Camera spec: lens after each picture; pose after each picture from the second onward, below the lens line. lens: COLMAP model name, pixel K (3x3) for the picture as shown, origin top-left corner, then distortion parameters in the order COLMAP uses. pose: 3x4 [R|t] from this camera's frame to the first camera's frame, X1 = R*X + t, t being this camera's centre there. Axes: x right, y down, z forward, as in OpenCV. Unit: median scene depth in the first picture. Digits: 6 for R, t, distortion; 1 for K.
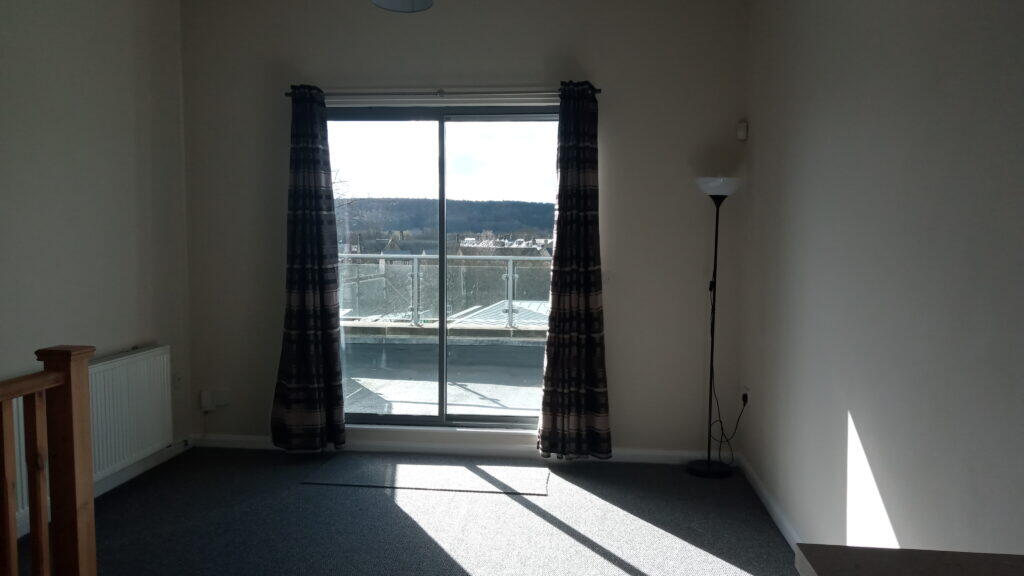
lens RADIAL K [[783.1, 0, 512.0], [0, 783.1, 288.0], [0, 0, 1]] dist [-0.086650, -0.003754]
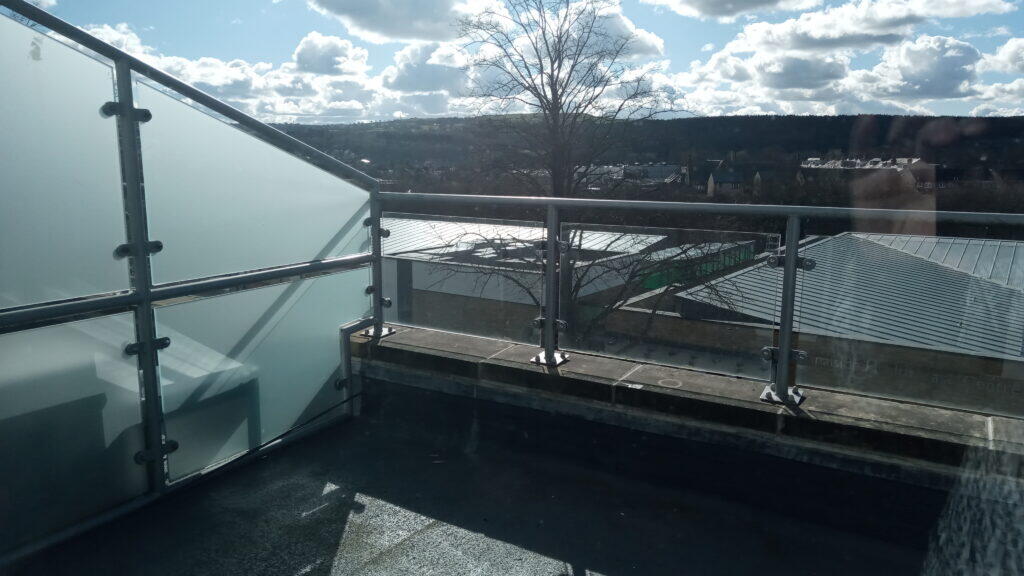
lens RADIAL K [[753.1, 0, 512.0], [0, 753.1, 288.0], [0, 0, 1]] dist [0.005426, -0.000489]
pose [[0.906356, 0.066413, -0.417263, 0.004088], [-0.021837, 0.993612, 0.110714, -0.005591], [0.421951, -0.091234, 0.902016, 0.094339]]
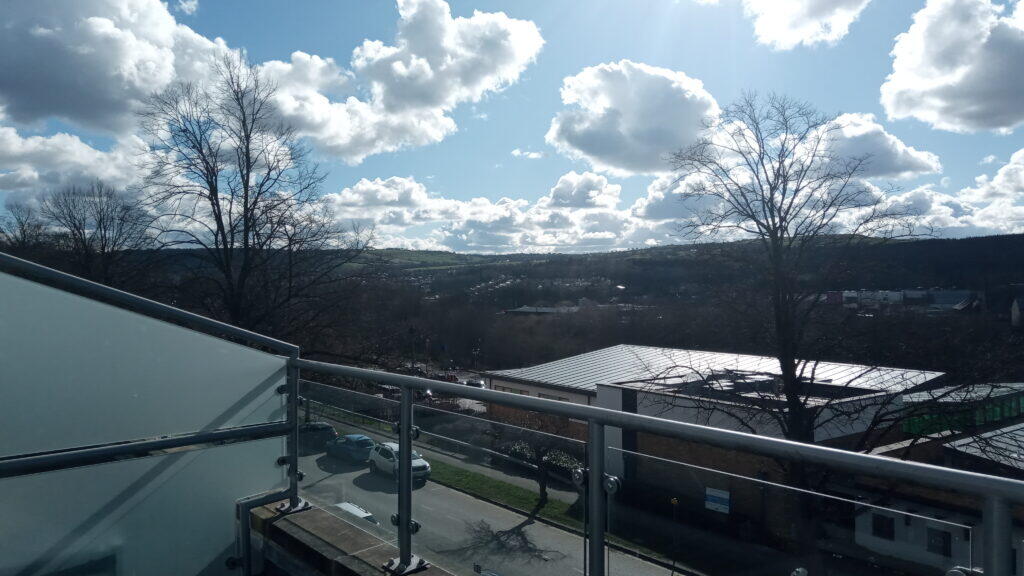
lens RADIAL K [[744.9, 0, 512.0], [0, 744.9, 259.8], [0, 0, 1]] dist [0.024003, 0.000734]
pose [[0.706825, -0.035687, -0.706487, 0.021253], [-0.030841, 0.996222, -0.081179, -0.009533], [0.706716, 0.079169, 0.703054, 0.113866]]
